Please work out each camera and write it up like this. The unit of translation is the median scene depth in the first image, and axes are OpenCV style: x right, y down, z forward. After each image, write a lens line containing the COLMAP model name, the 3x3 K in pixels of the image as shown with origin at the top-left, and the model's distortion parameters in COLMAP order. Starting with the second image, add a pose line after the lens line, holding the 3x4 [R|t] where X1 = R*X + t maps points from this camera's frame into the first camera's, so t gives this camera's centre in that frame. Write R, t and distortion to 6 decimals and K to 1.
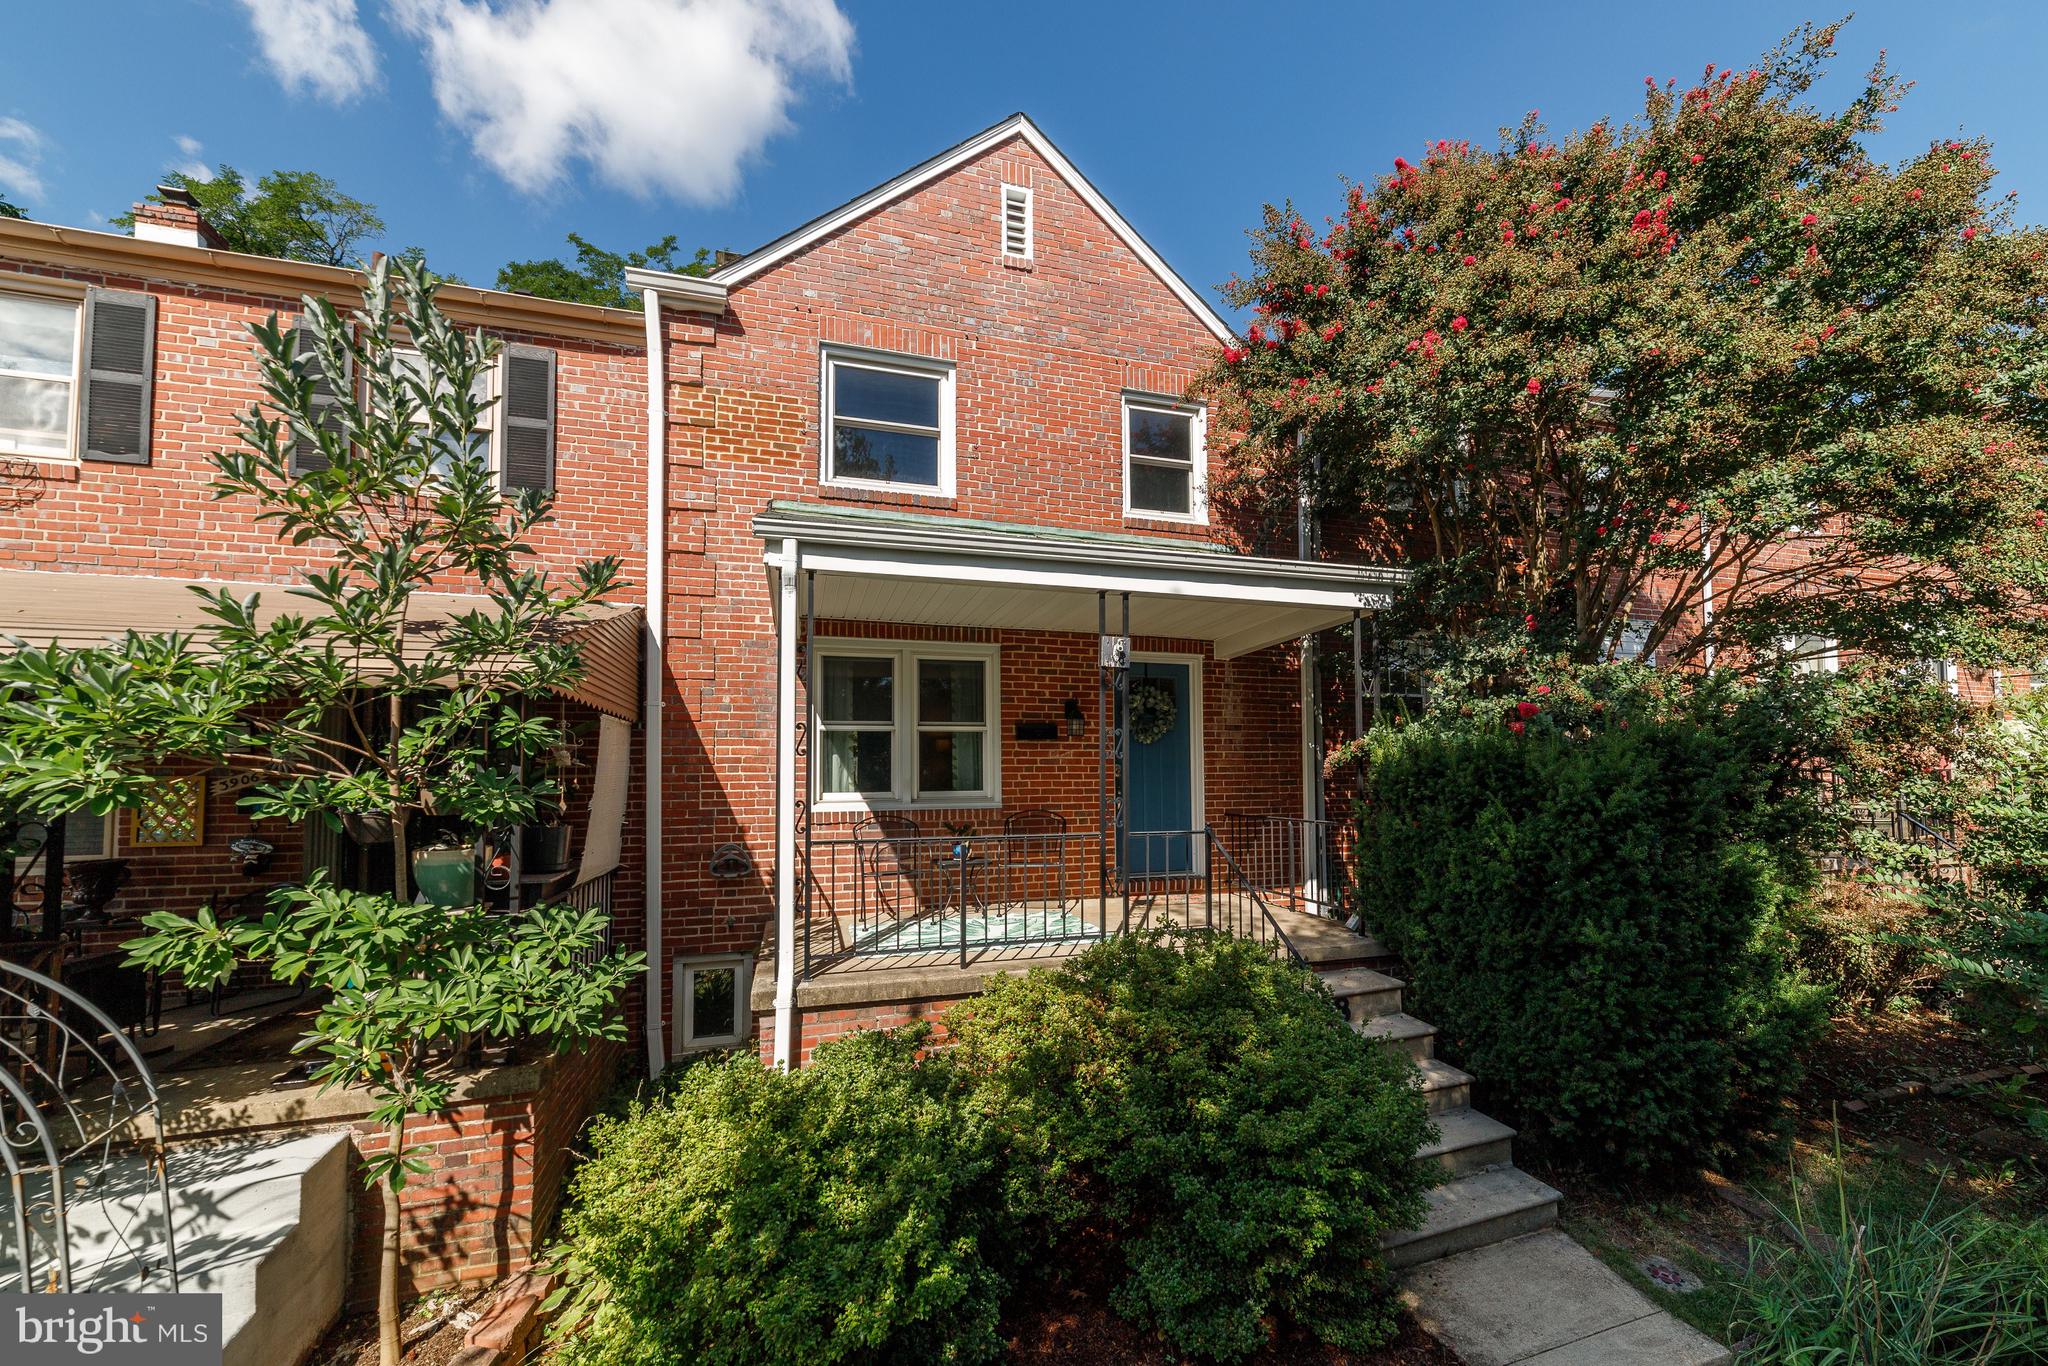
lens RADIAL K [[876.7, 0, 1046.5], [0, 876.7, 736.5], [0, 0, 1]] dist [0.005000, -0.000037]
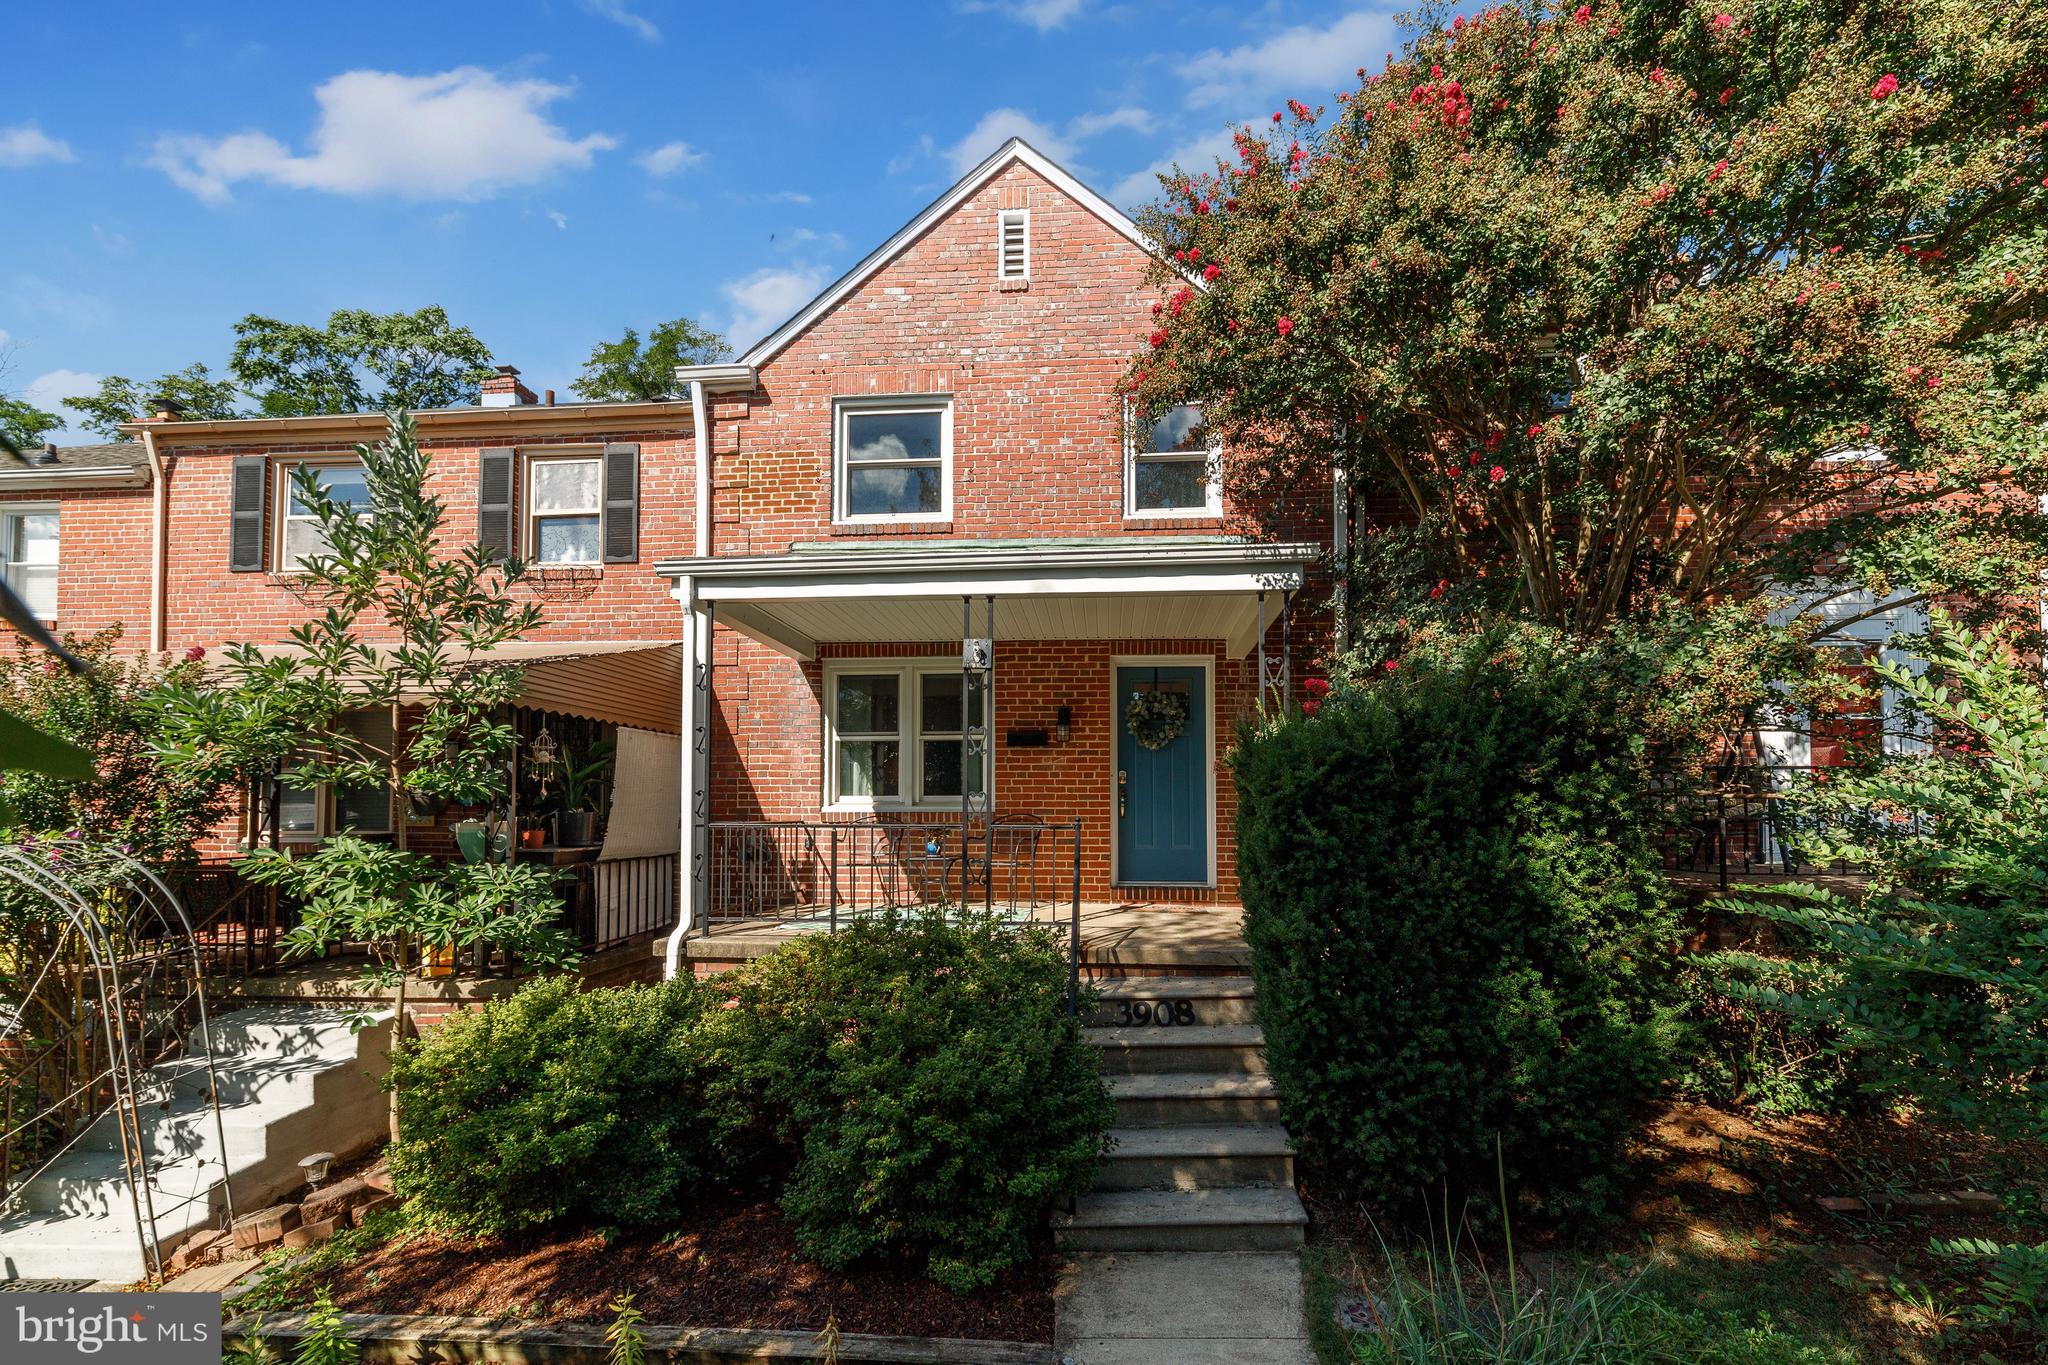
lens RADIAL K [[918.1, 0, 1024.1], [0, 918.1, 781.5], [0, 0, 1]] dist [0.000744, -0.000096]
pose [[0.914115, -0.002837, -0.405445, 0.439689], [0.010542, 0.999804, 0.016773, 0.027757], [0.405318, -0.019607, 0.913965, 0.007484]]
